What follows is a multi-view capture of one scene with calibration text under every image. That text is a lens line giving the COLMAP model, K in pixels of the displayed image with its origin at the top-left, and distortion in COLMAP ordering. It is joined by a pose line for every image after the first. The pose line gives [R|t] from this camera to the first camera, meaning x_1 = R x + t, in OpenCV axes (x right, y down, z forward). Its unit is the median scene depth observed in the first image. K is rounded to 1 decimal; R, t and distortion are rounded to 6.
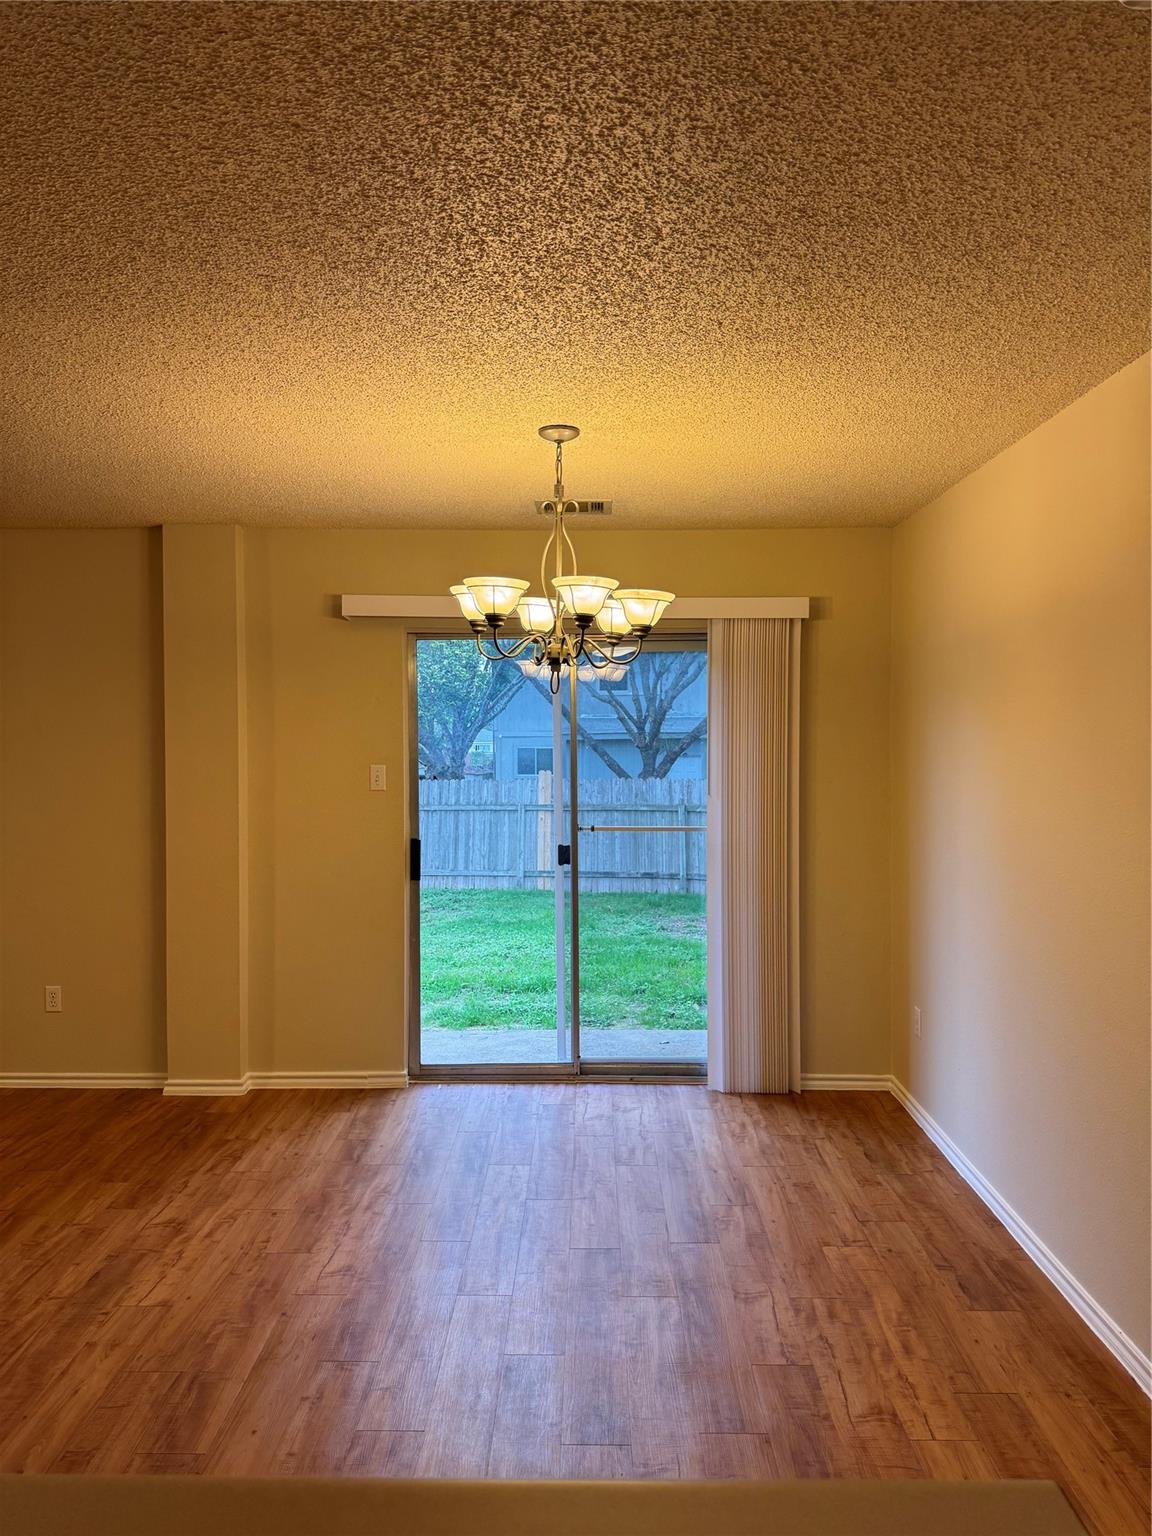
lens RADIAL K [[1087.6, 0, 604.3], [0, 1087.6, 767.2], [0, 0, 1]] dist [-0.005994, -0.006276]
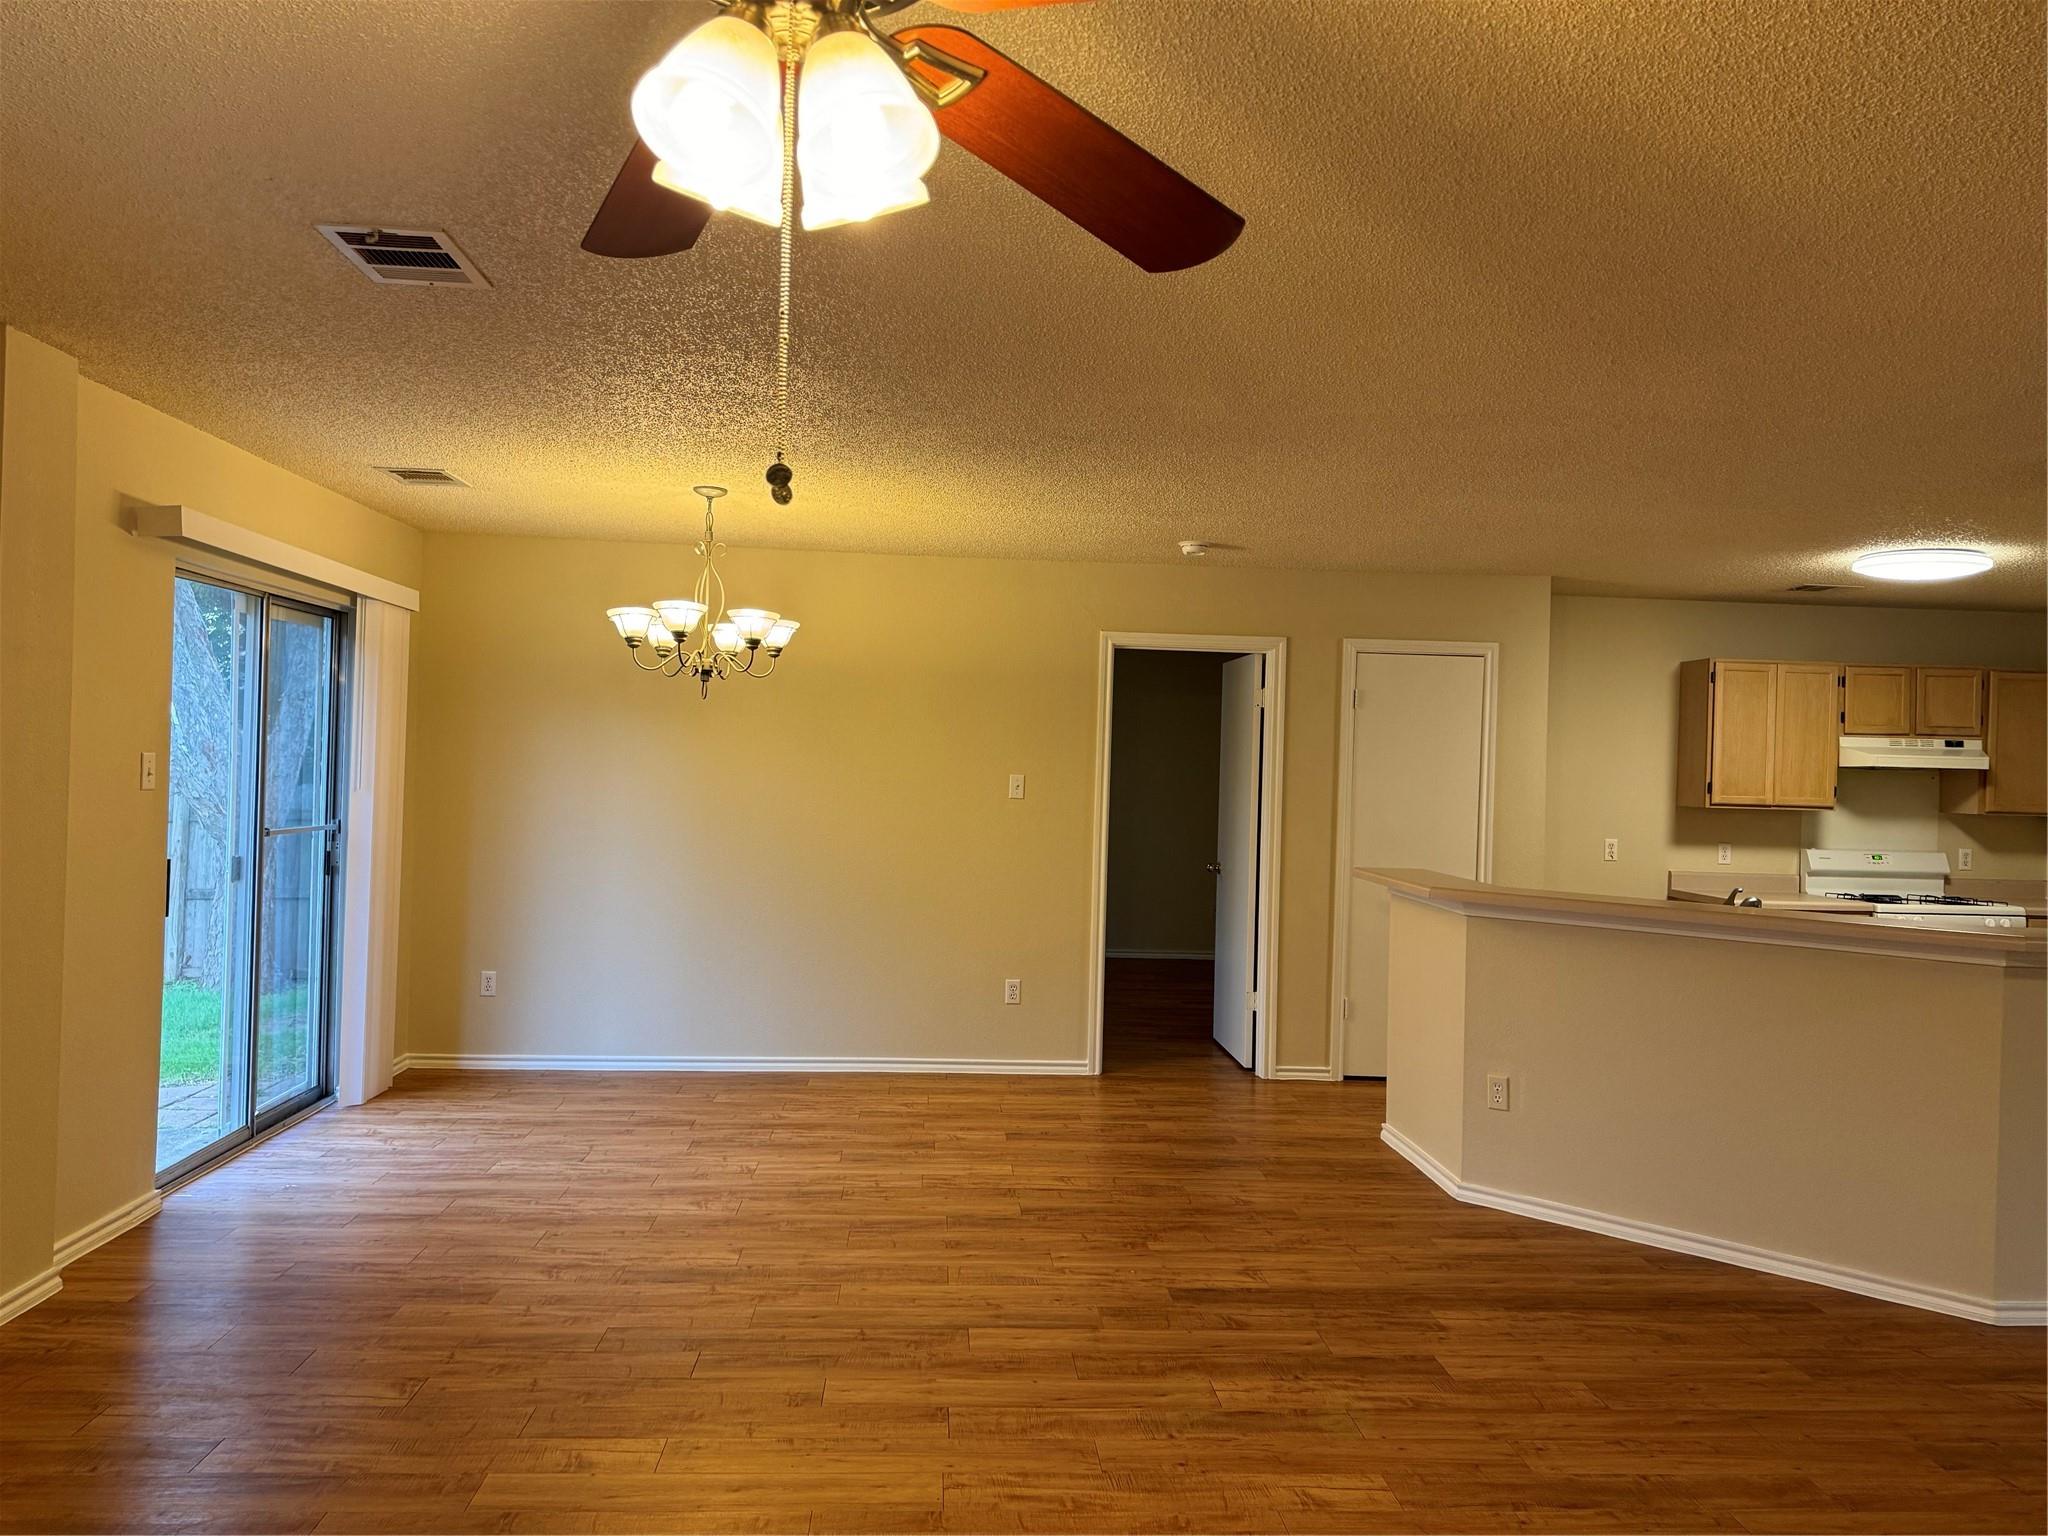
lens RADIAL K [[1436.2, 0, 1020.7], [0, 1436.2, 763.5], [0, 0, 1]] dist [0.075808, -0.091635]
pose [[-0.056271, 0.001658, 0.998414, -1.185462], [-0.001411, 0.999997, -0.001740, 0.006293], [-0.998415, -0.001506, -0.056269, 0.506120]]
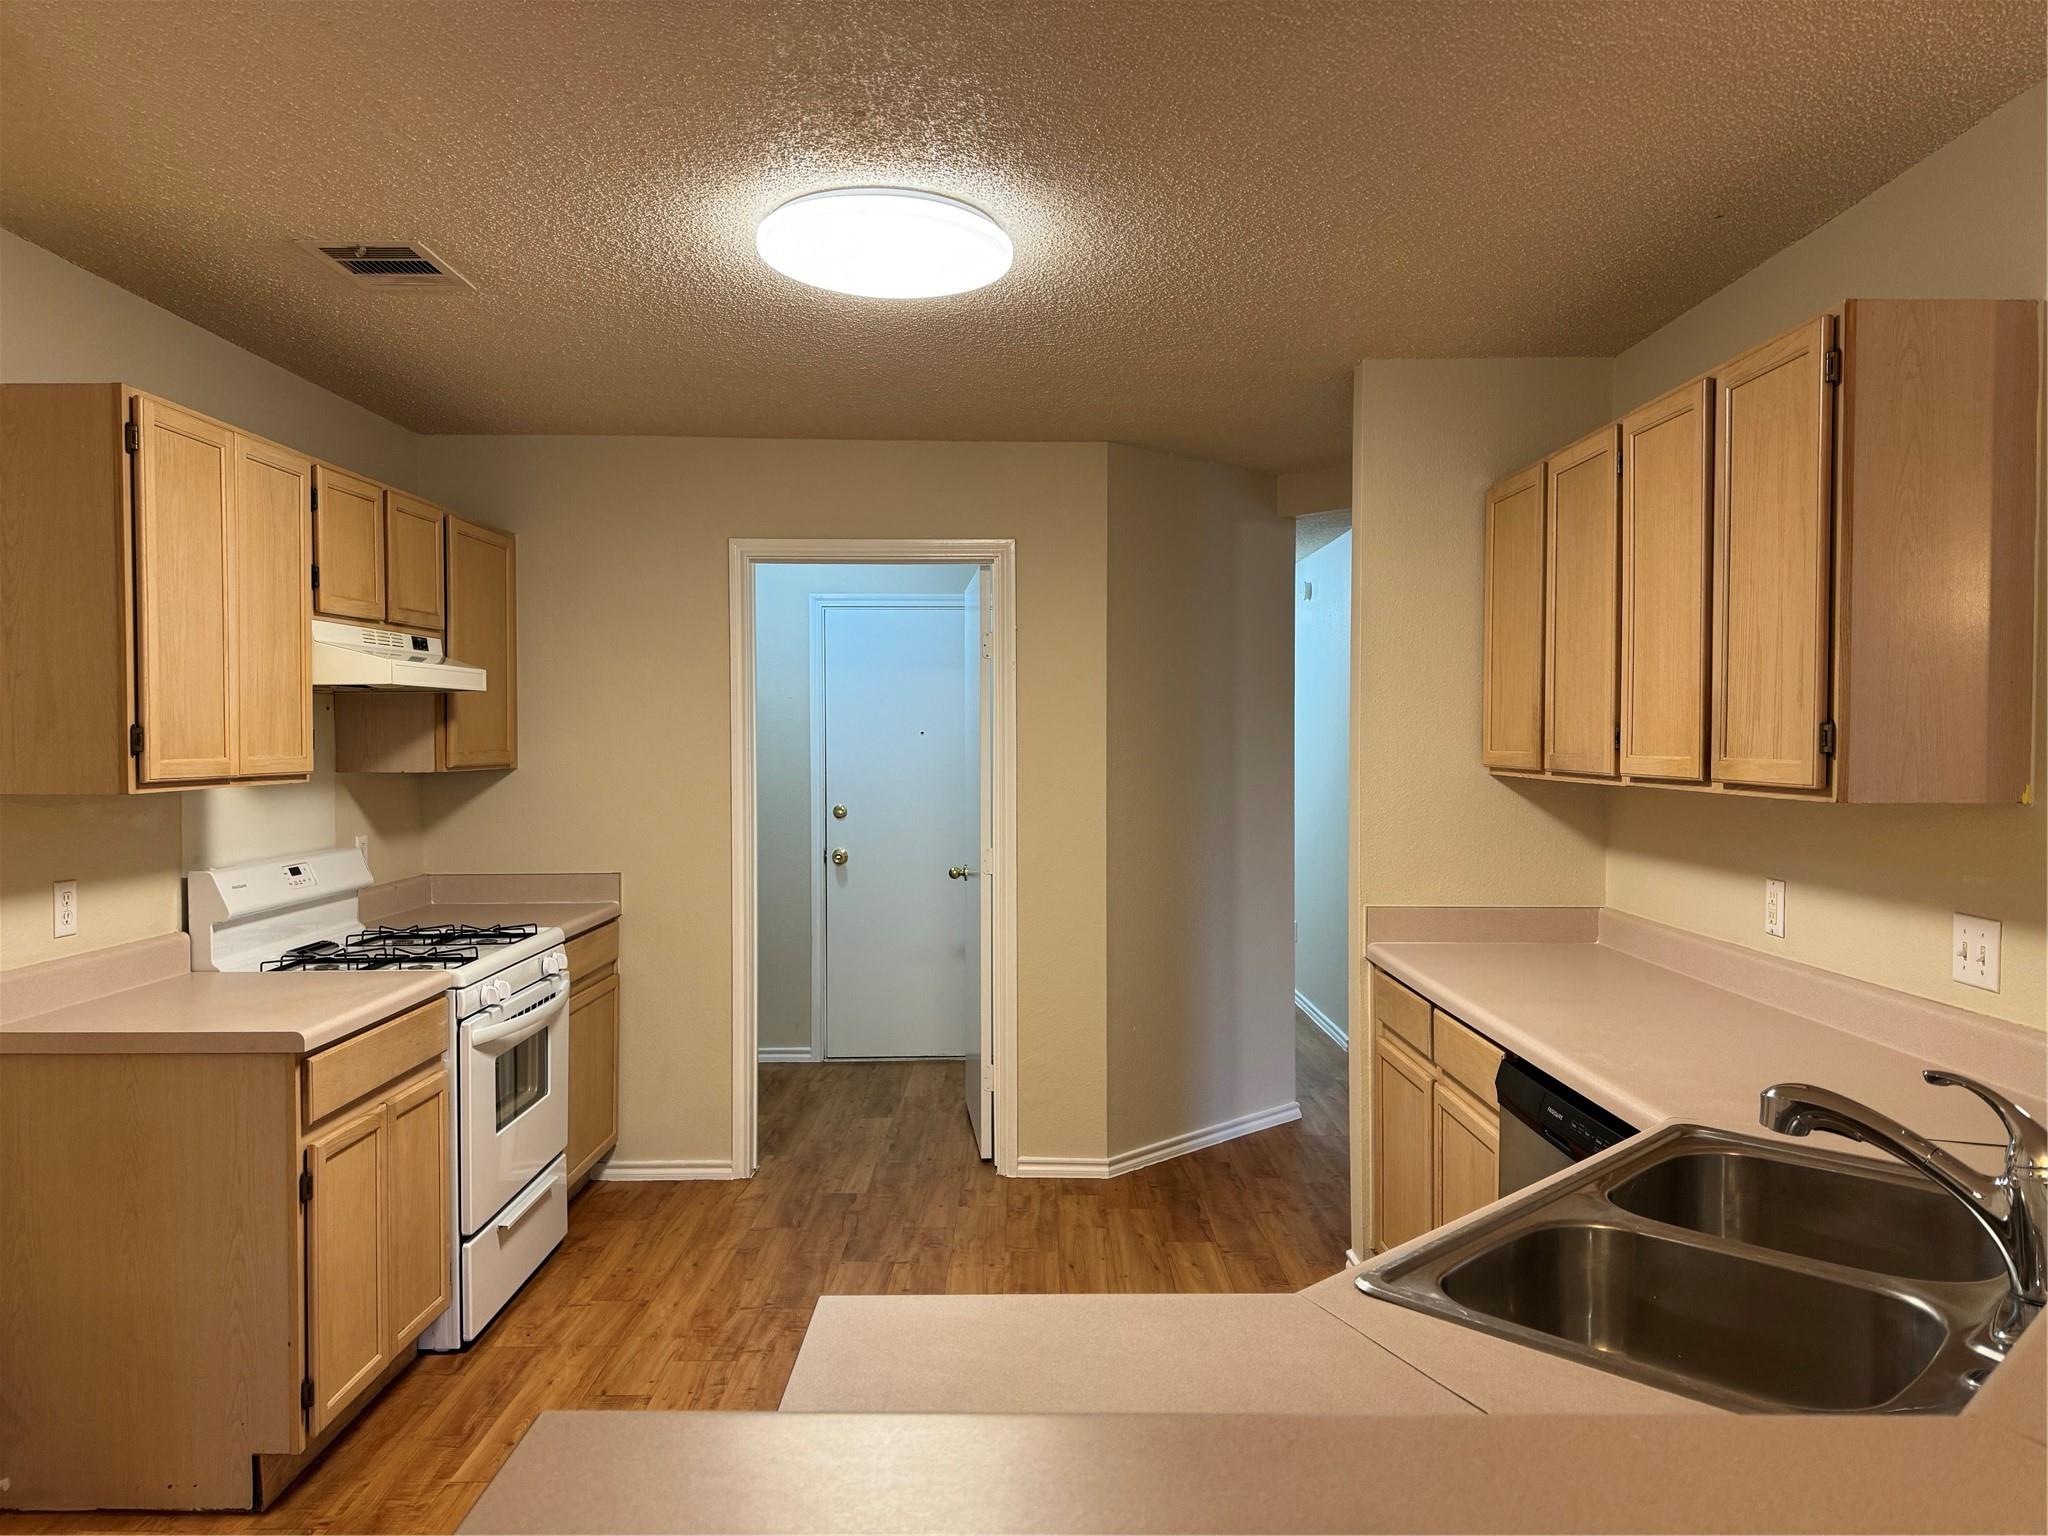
lens RADIAL K [[1450.1, 0, 1056.3], [0, 1450.1, 772.7], [0, 0, 1]] dist [-0.005994, -0.006276]
pose [[-0.999957, 0.002192, -0.009057, -0.001738], [0.001708, 0.998588, 0.053102, 0.011831], [0.009161, 0.053084, -0.998548, 0.246050]]
